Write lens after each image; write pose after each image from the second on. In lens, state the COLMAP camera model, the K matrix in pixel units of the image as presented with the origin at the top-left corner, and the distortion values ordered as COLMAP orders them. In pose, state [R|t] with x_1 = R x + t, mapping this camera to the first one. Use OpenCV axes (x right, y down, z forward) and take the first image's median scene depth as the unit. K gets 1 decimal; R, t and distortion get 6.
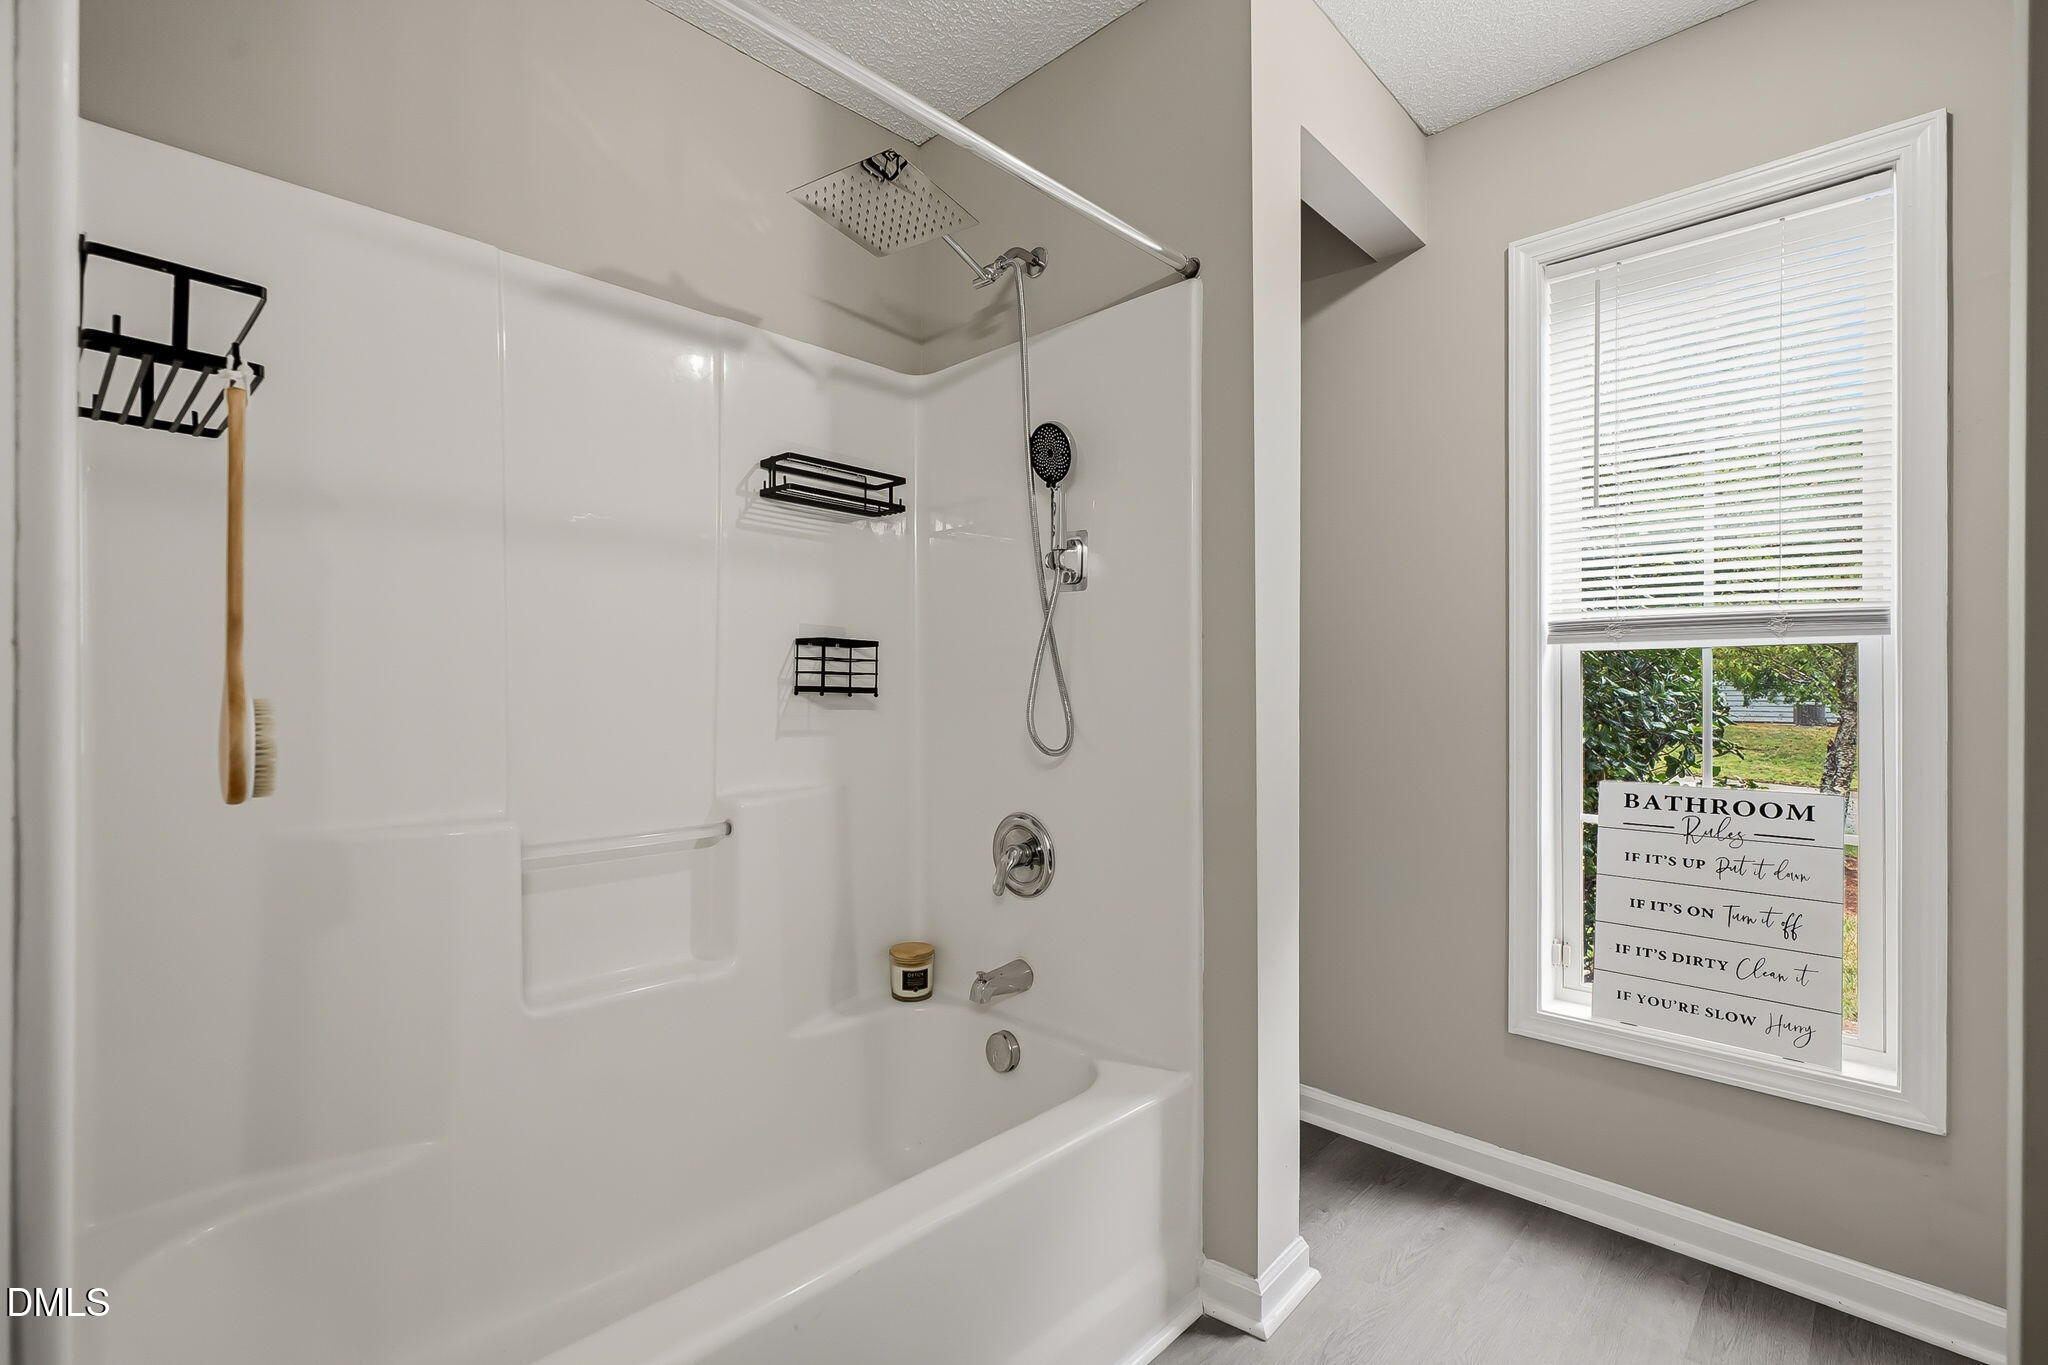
lens RADIAL K [[935.4, 0, 1017.5], [0, 935.4, 694.2], [0, 0, 1]] dist [0.004316, 0.000872]
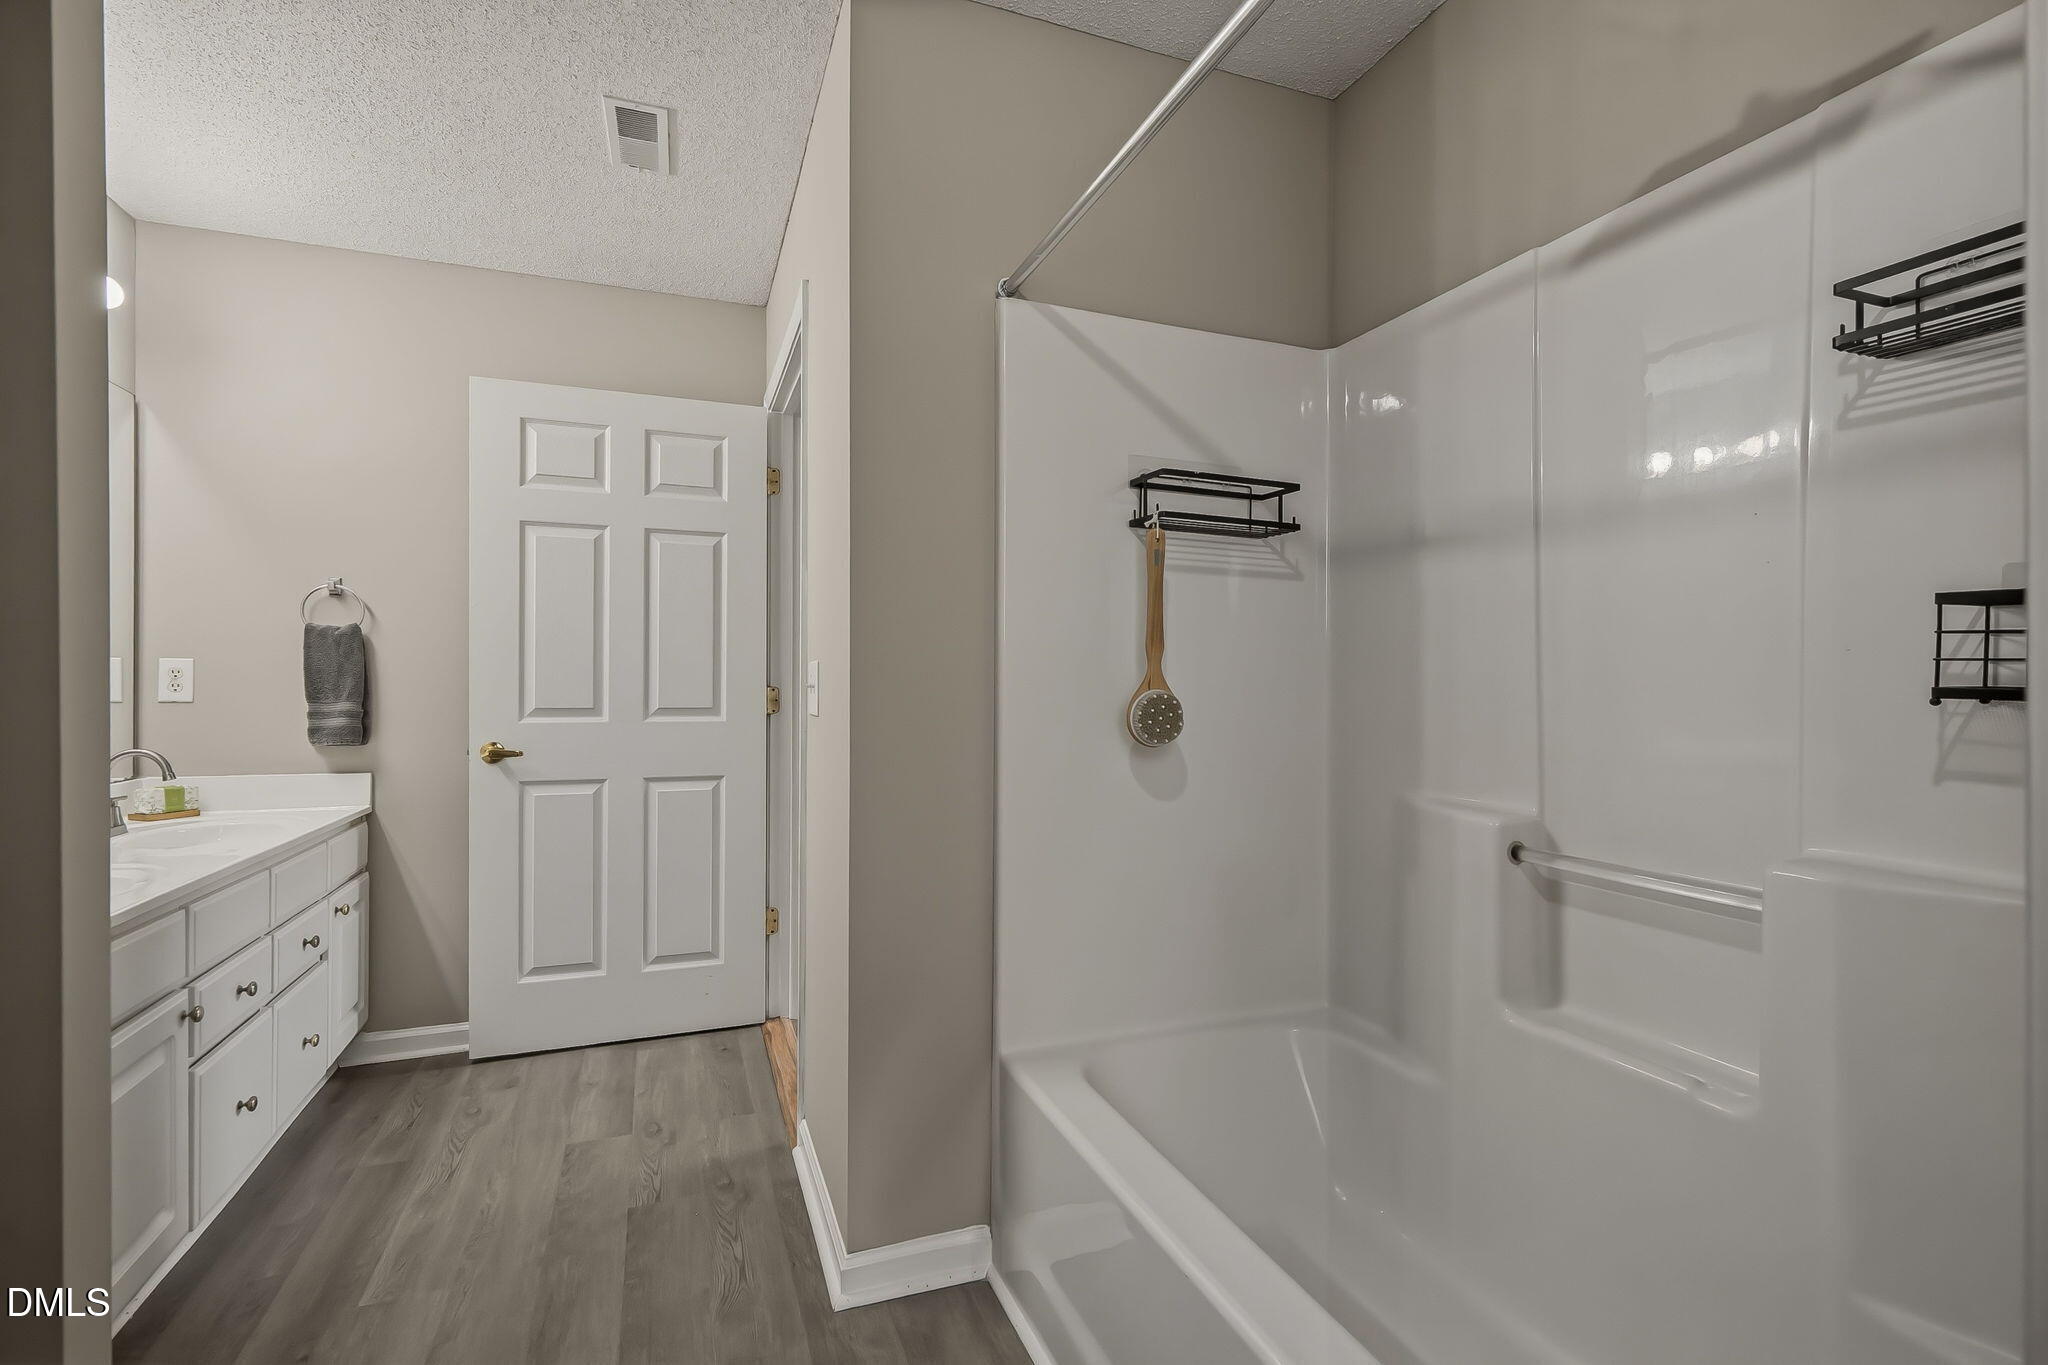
lens RADIAL K [[935.4, 0, 1017.5], [0, 935.4, 694.2], [0, 0, 1]] dist [0.004316, 0.000872]
pose [[-0.432454, 0.006738, -0.901631, 0.472994], [-0.011575, 0.999848, 0.013023, -0.005125], [0.901582, 0.016069, -0.432311, 0.755074]]
